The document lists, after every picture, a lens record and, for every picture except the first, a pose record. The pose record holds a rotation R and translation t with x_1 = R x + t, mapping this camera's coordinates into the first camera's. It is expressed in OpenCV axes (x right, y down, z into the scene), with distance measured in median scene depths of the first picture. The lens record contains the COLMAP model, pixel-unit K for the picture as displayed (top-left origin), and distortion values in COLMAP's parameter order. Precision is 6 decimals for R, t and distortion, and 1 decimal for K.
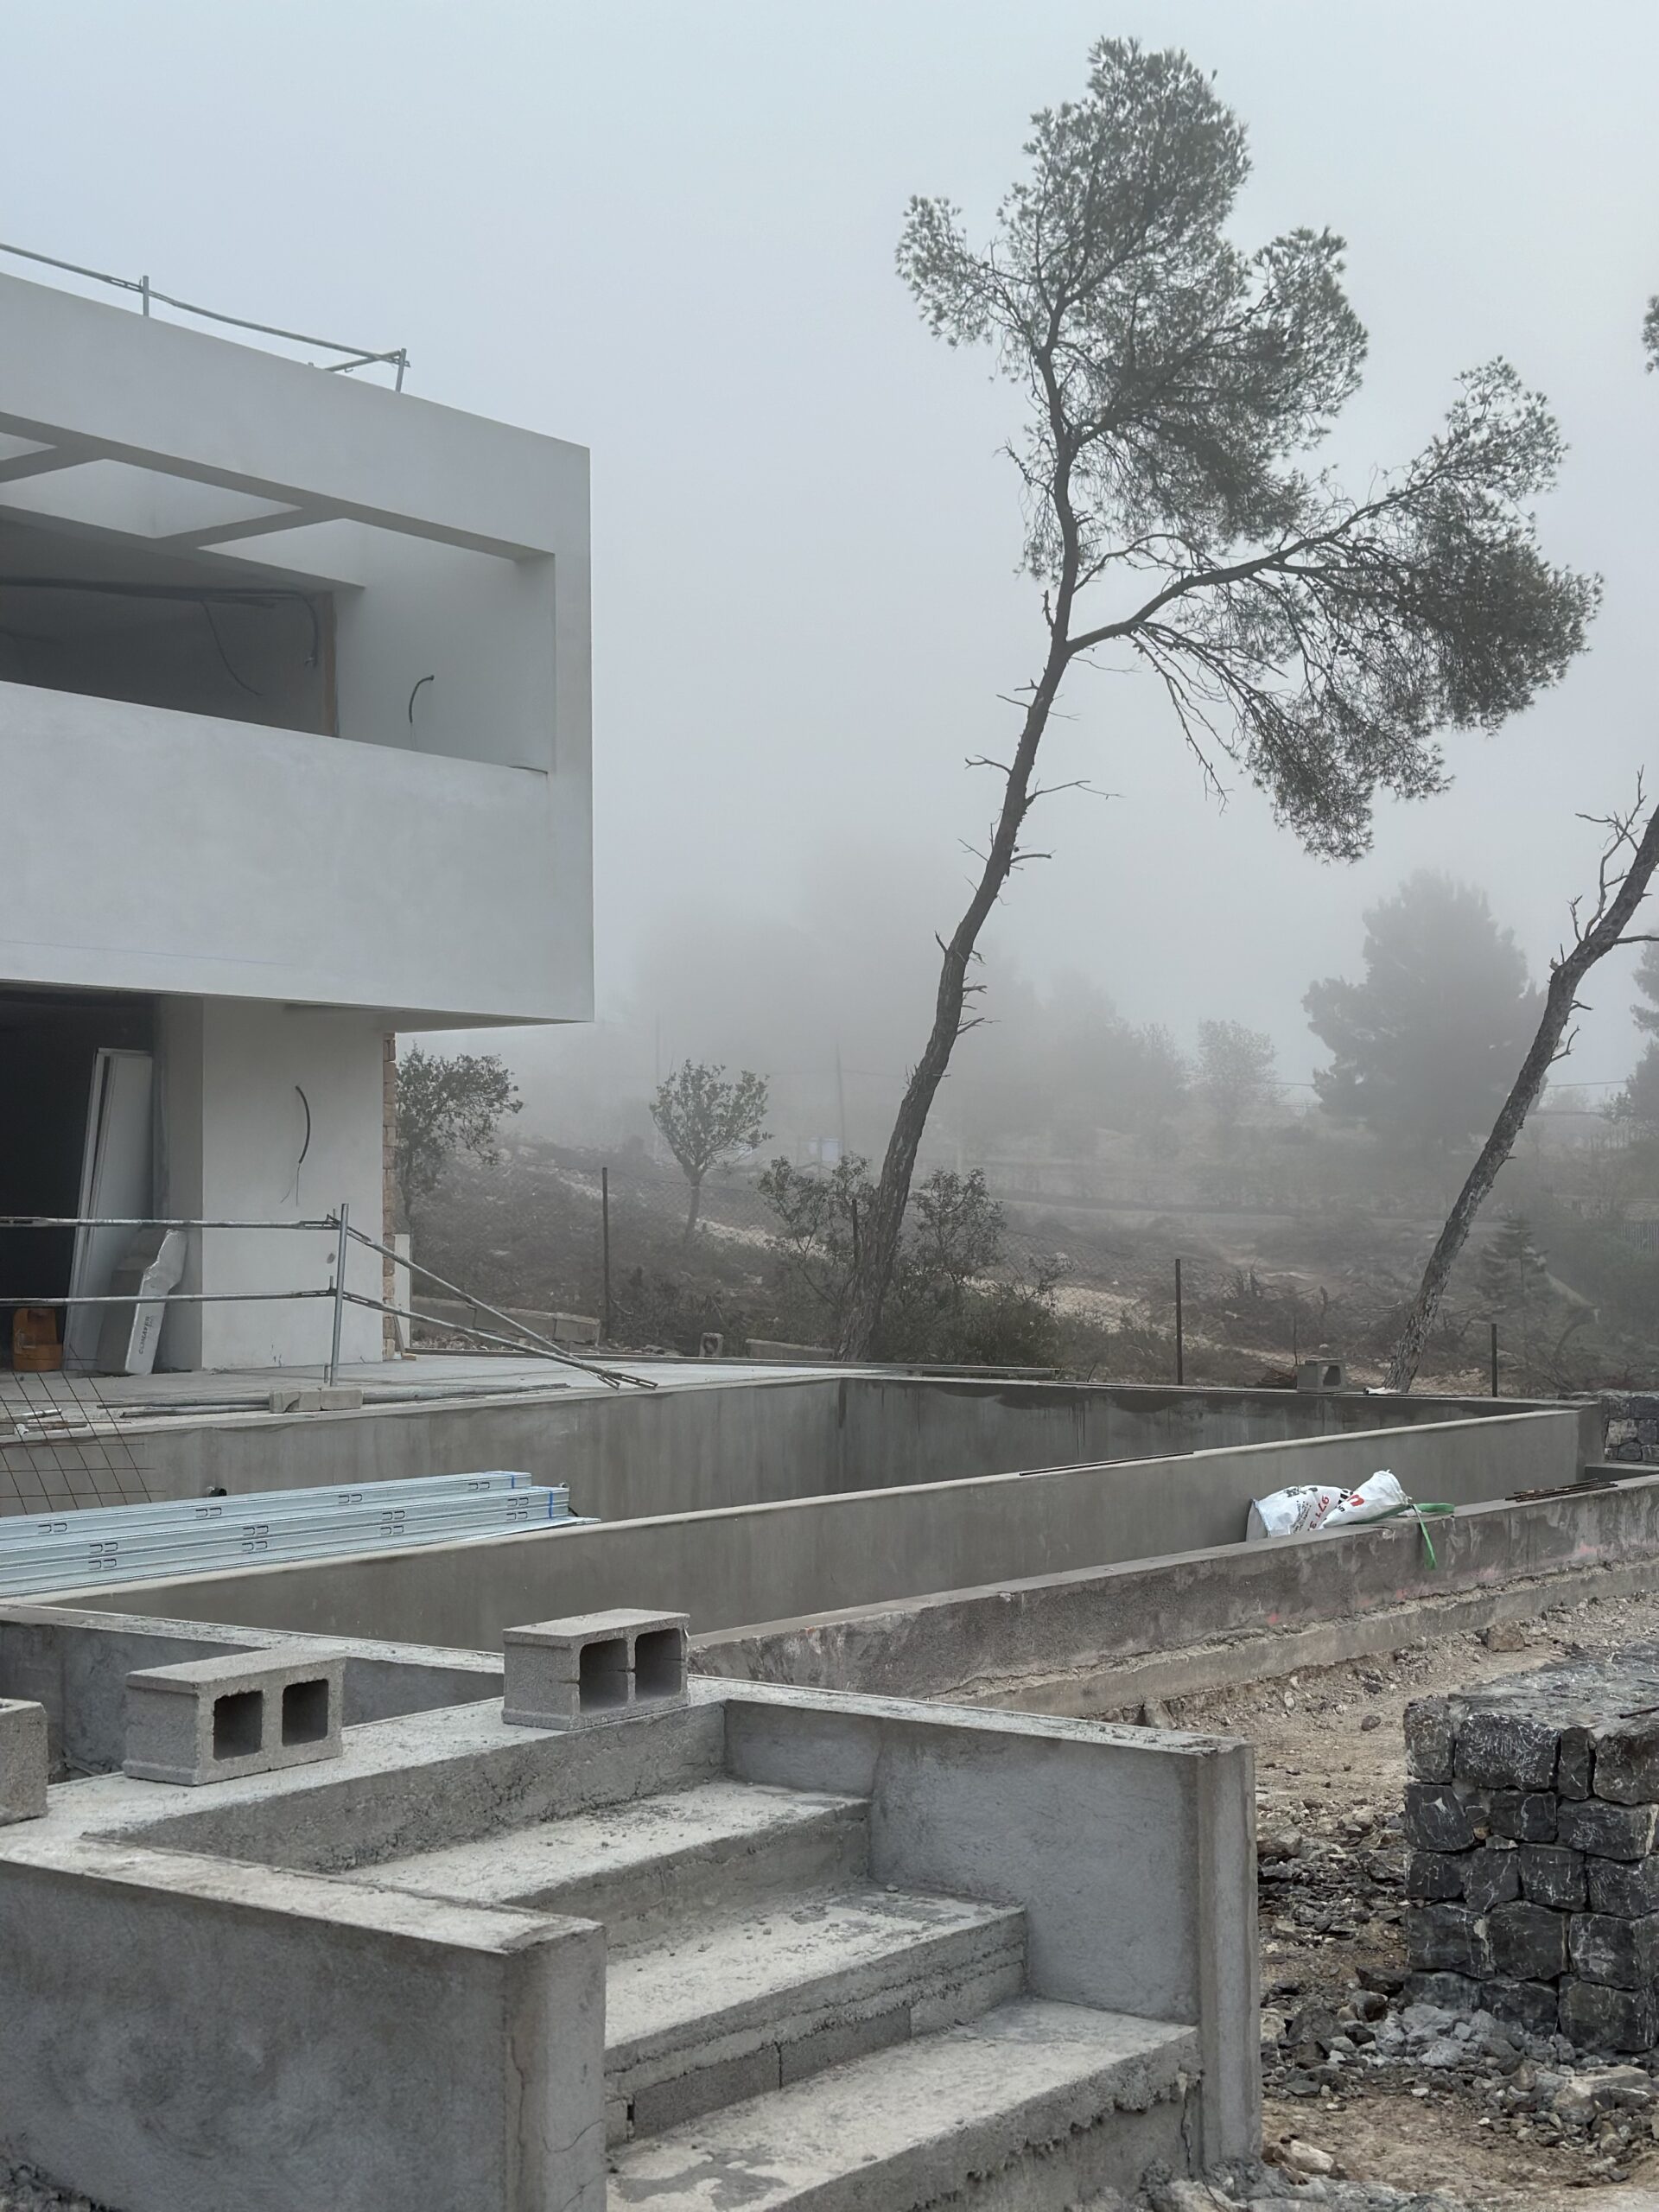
lens RADIAL K [[3083.1, 0, 829.5], [0, 3083.1, 1106.0], [0, 0, 1]] dist [0.171859, -0.006437]
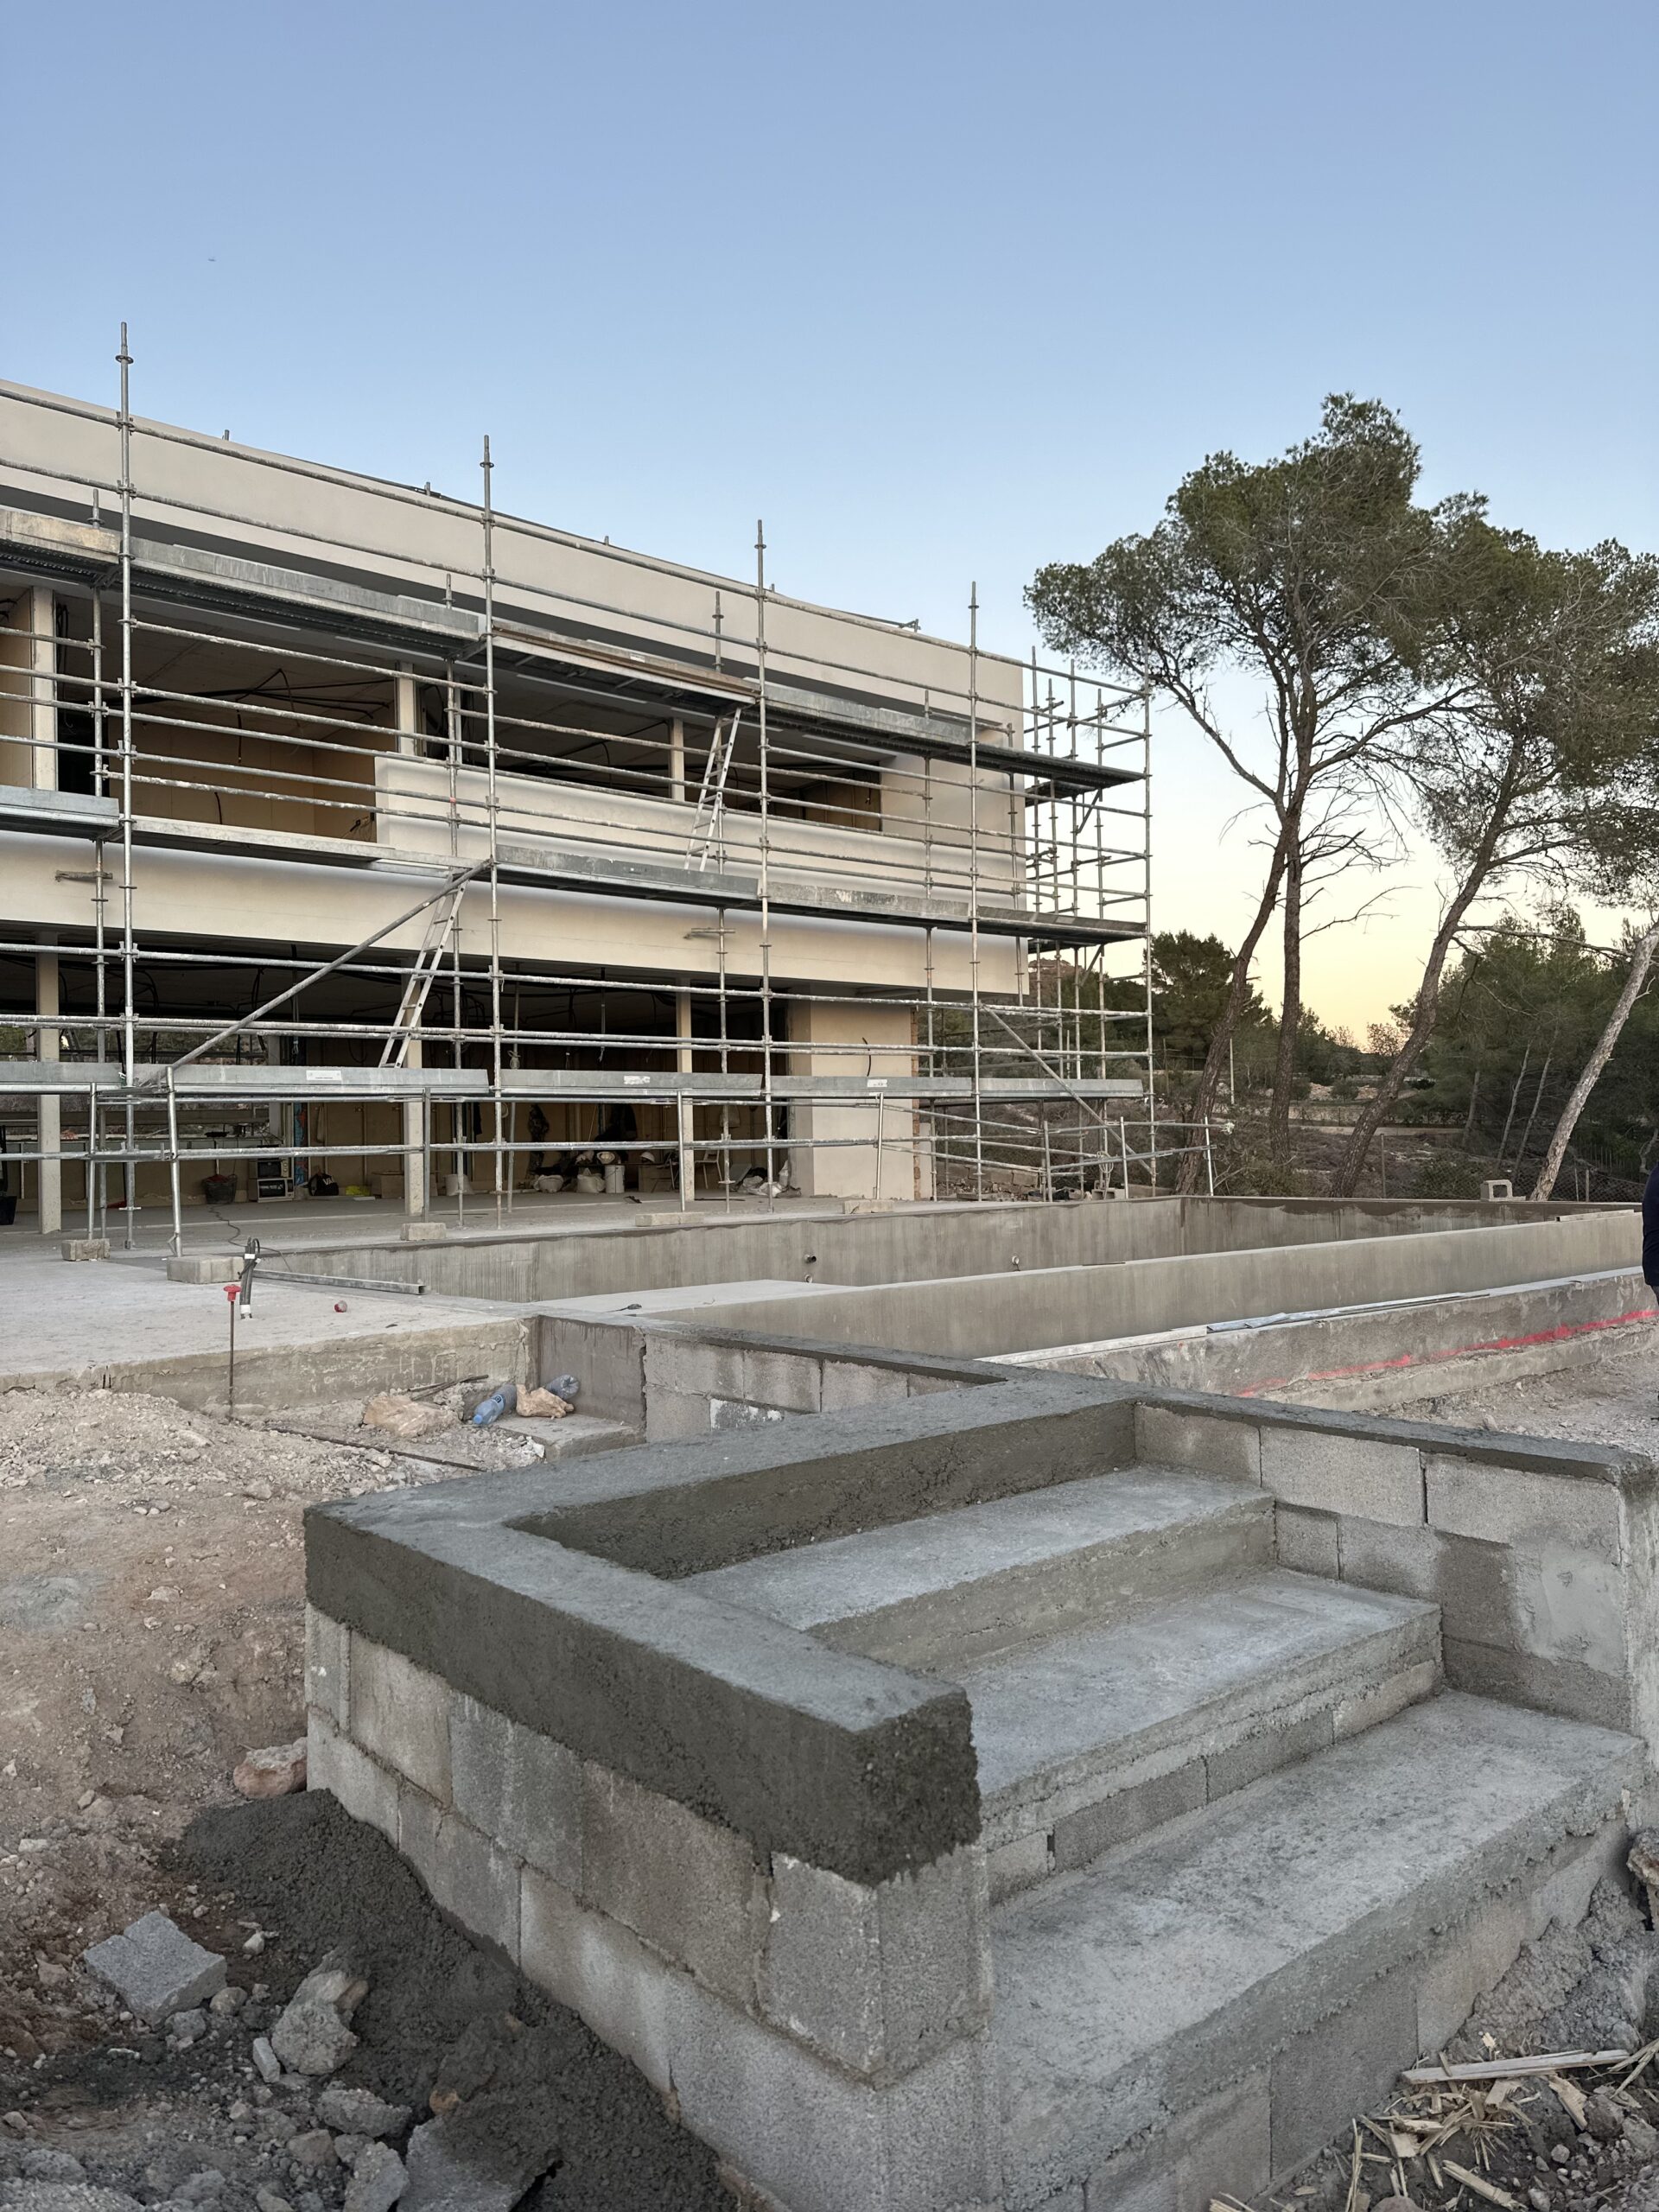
lens RADIAL K [[1537.9, 0, 829.5], [0, 1537.9, 1106.0], [0, 0, 1]] dist [0.090197, -0.169861]
pose [[0.977830, -0.016787, -0.208725, -0.008302], [0.019546, 0.999747, 0.011162, 0.028902], [0.208485, -0.014994, 0.977911, 0.161983]]
